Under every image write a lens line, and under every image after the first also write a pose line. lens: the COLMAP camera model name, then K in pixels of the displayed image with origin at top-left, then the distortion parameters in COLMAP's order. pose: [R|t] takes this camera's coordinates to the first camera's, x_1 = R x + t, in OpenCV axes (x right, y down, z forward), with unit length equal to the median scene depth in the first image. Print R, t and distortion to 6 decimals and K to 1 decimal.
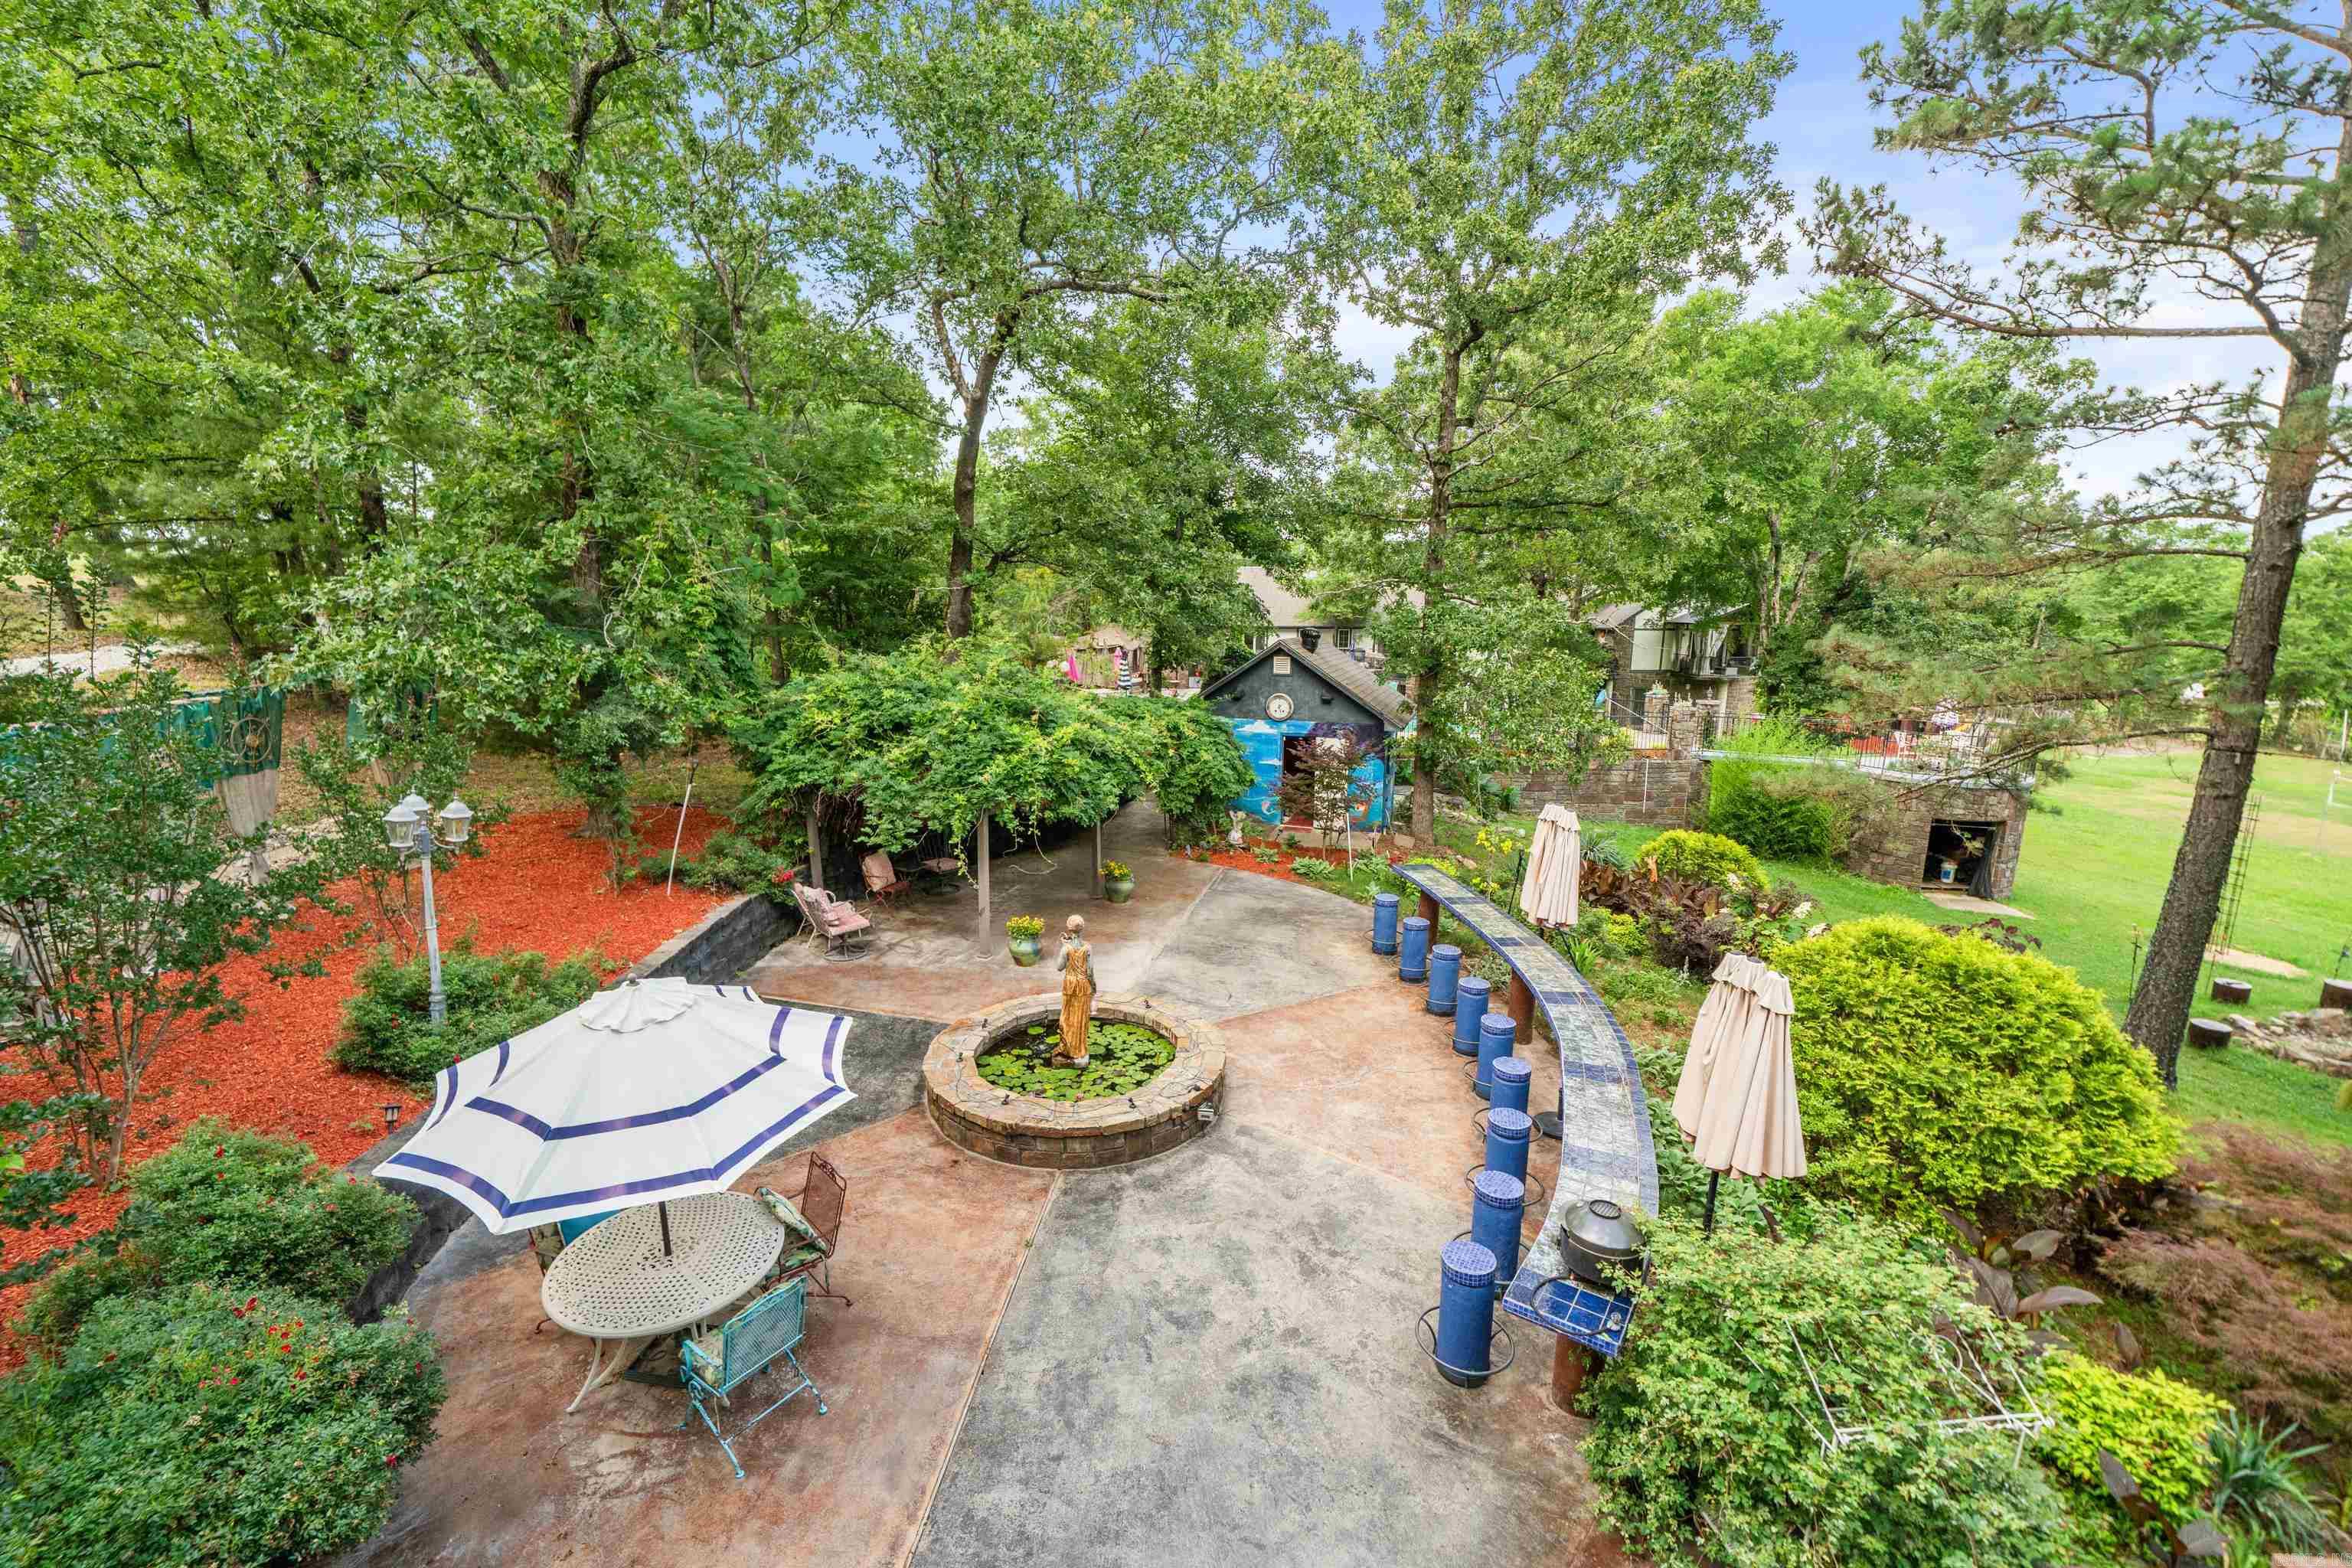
lens RADIAL K [[934.0, 0, 1169.0], [0, 934.0, 787.1], [0, 0, 1]] dist [-0.002892, -0.000490]
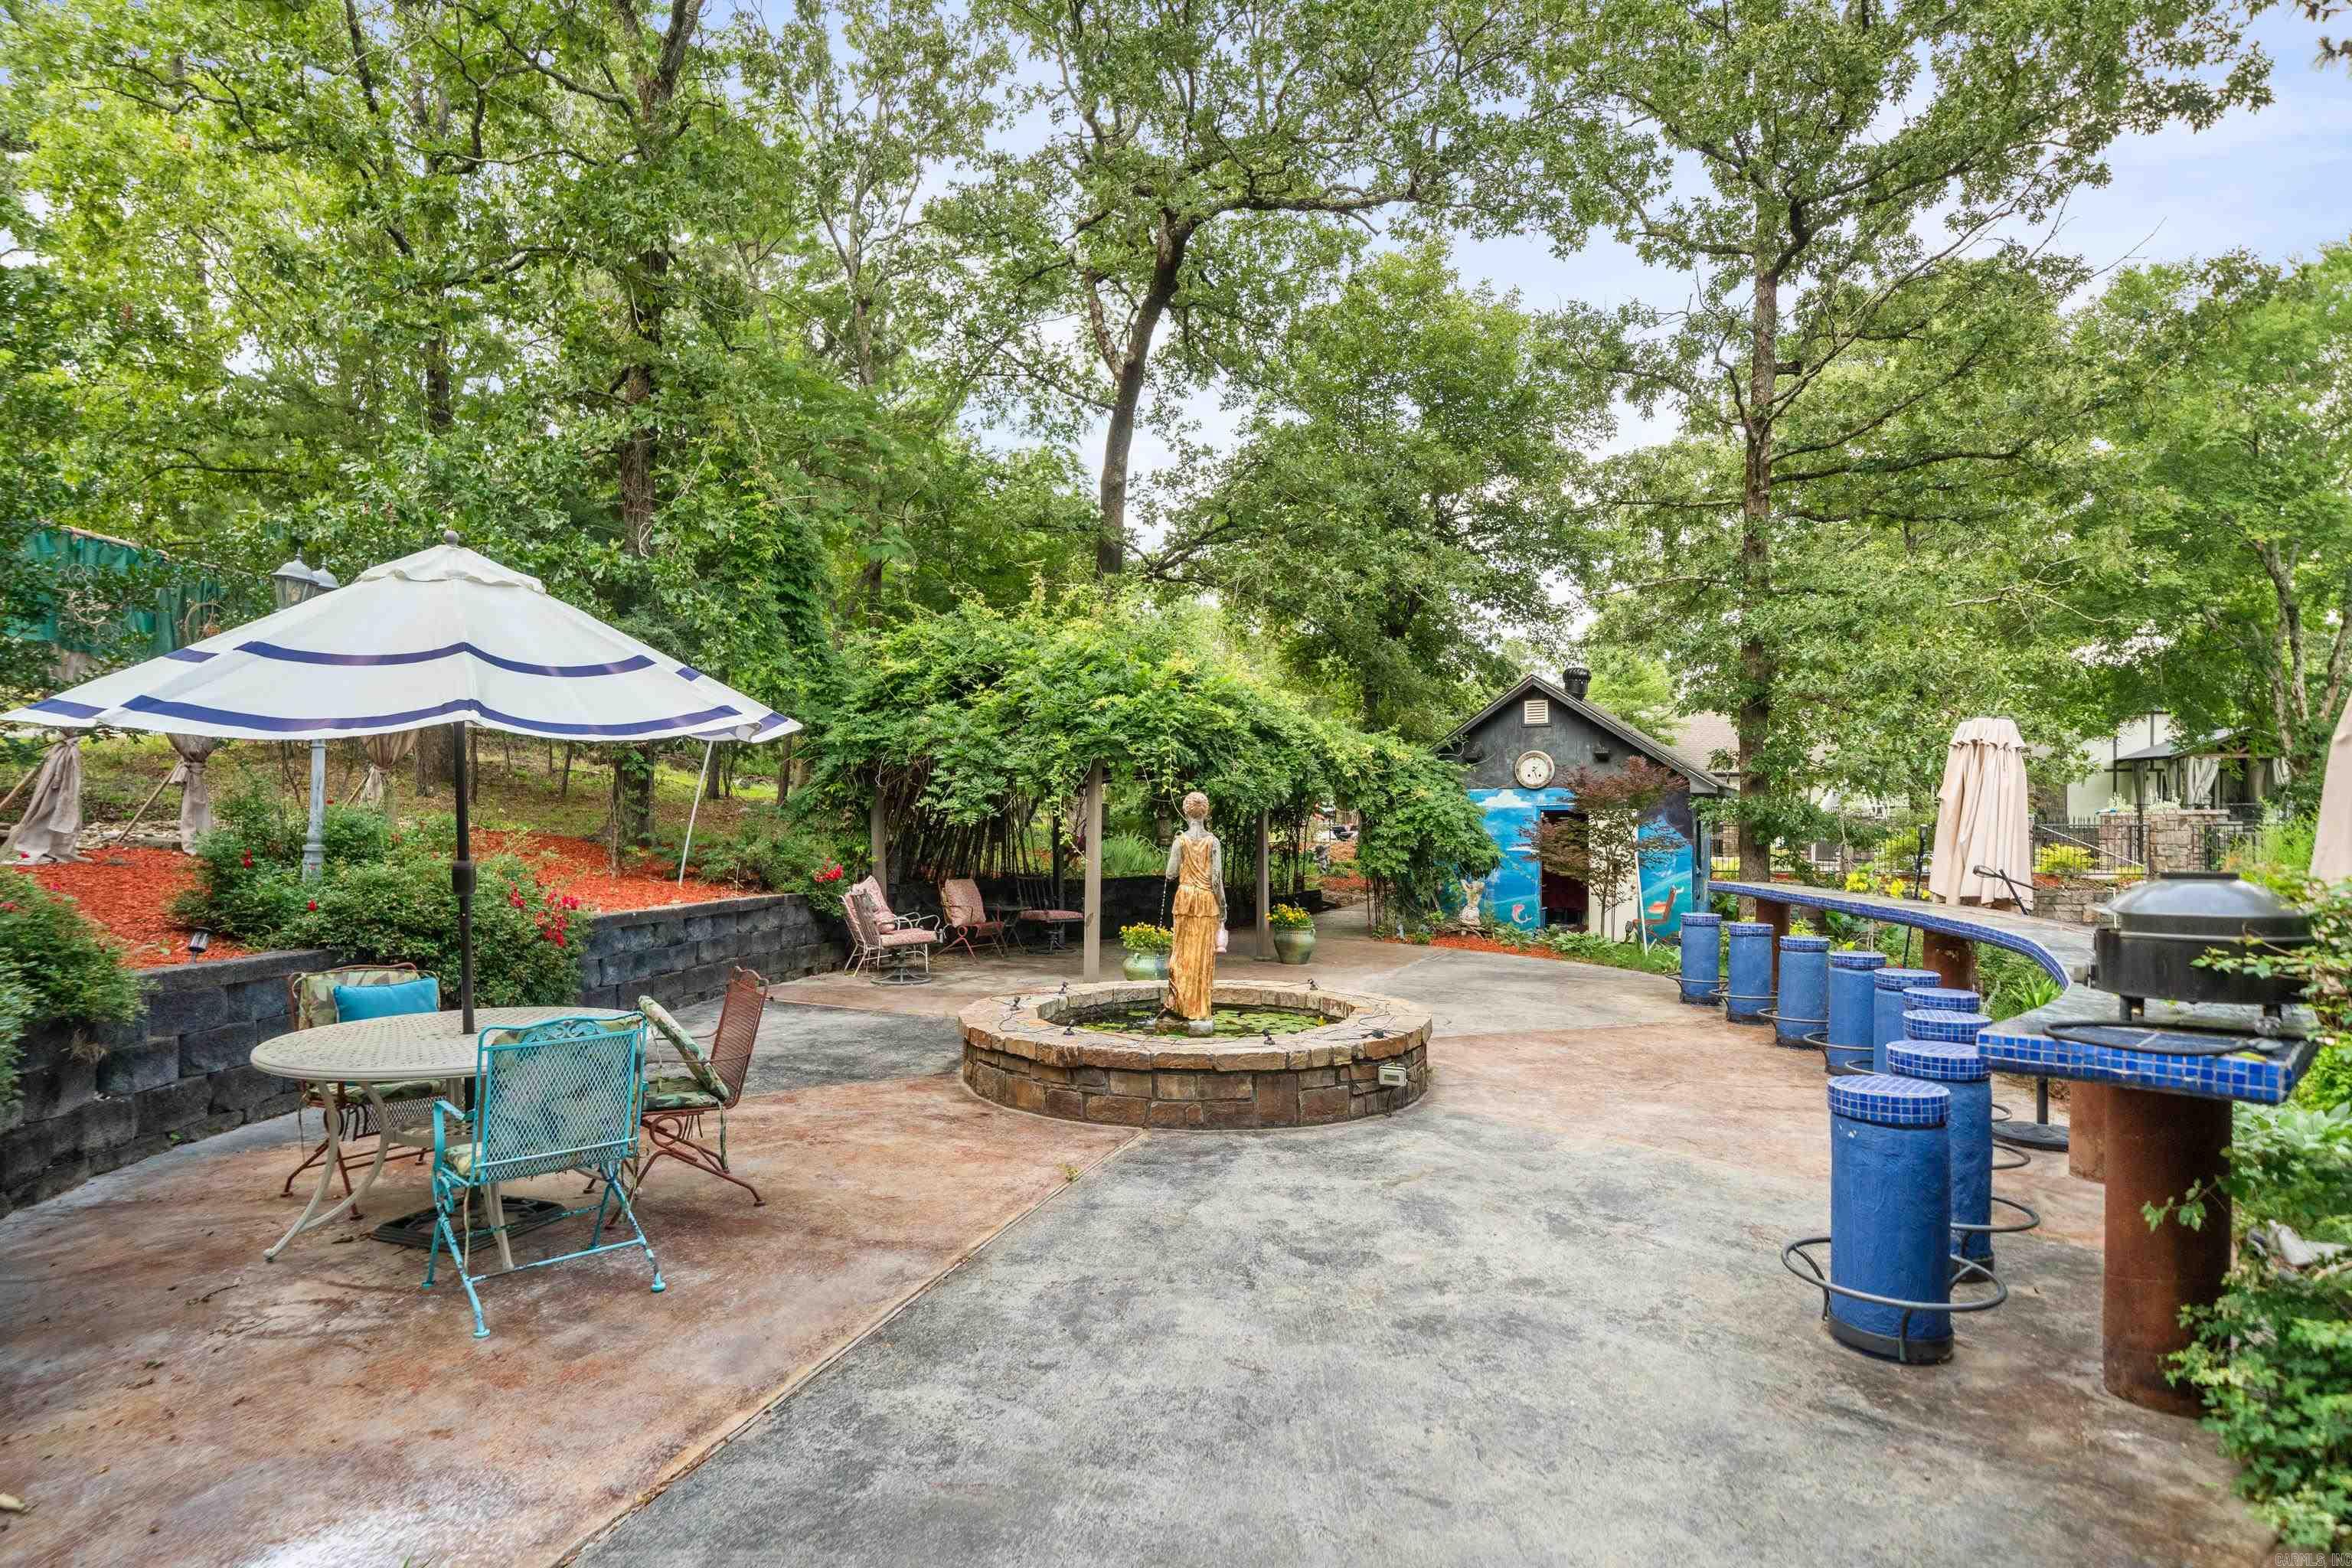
lens RADIAL K [[1212.7, 0, 1181.7], [0, 1212.7, 782.8], [0, 0, 1]] dist [-0.003572, 0.000973]
pose [[0.984956, -0.001369, -0.172803, 0.038247], [-0.029414, 0.984049, -0.175451, 0.286673], [0.170286, 0.177894, 0.969204, 0.172644]]
